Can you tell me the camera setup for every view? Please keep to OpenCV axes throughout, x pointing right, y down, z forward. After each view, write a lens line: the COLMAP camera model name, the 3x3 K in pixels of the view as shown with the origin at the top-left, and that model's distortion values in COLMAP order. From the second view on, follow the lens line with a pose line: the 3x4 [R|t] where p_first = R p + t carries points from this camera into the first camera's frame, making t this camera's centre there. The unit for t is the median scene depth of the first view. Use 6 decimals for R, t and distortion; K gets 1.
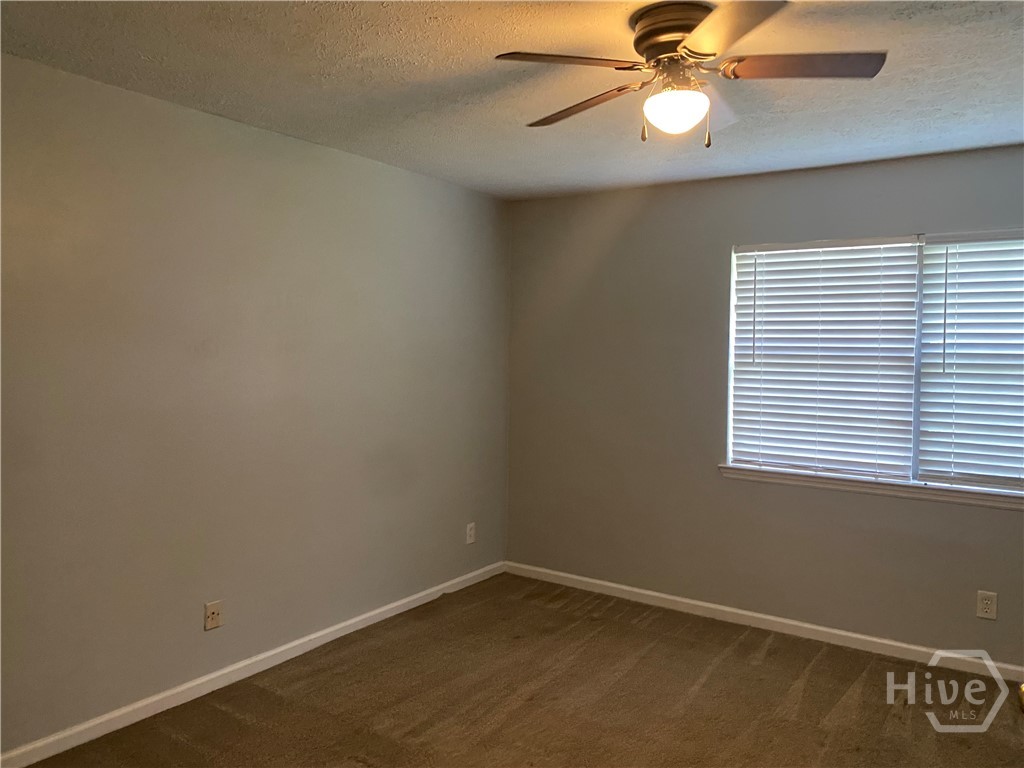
lens RADIAL K [[790.9, 0, 515.5], [0, 790.9, 383.3], [0, 0, 1]] dist [0.009521, -0.036941]
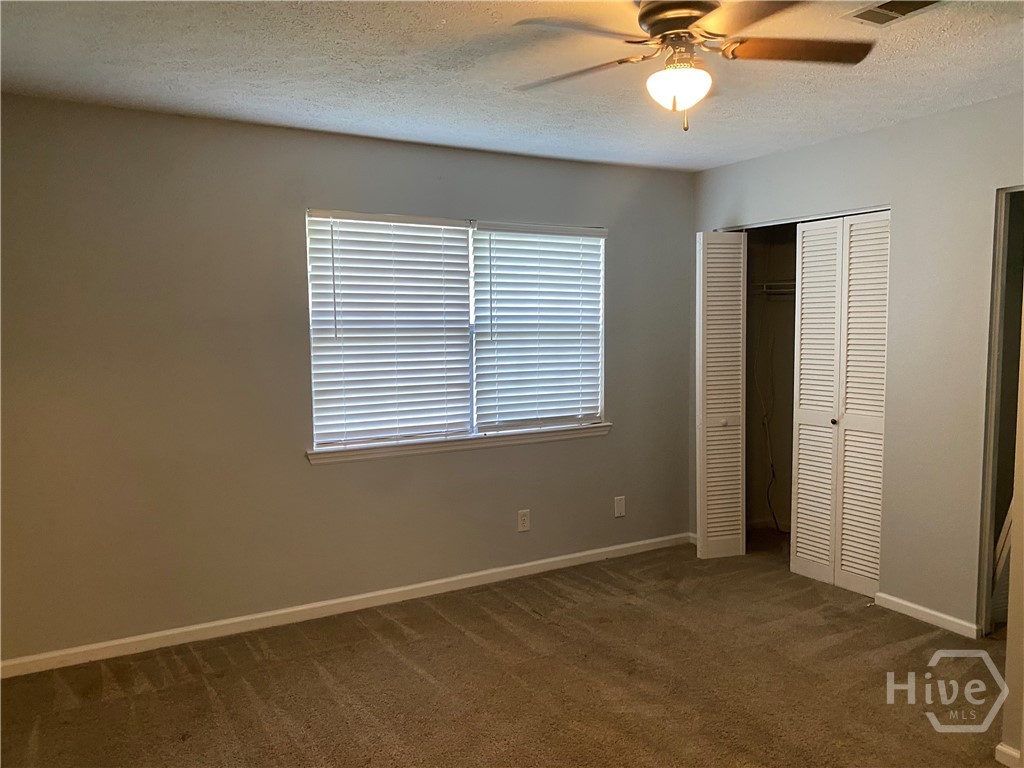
lens RADIAL K [[790.9, 0, 514.7], [0, 790.9, 387.3], [0, 0, 1]] dist [0.009521, -0.036941]
pose [[0.400135, -0.096171, 0.911396, -0.496807], [0.048527, 0.995307, 0.083720, -0.037127], [-0.915171, 0.010728, 0.402924, 0.446486]]
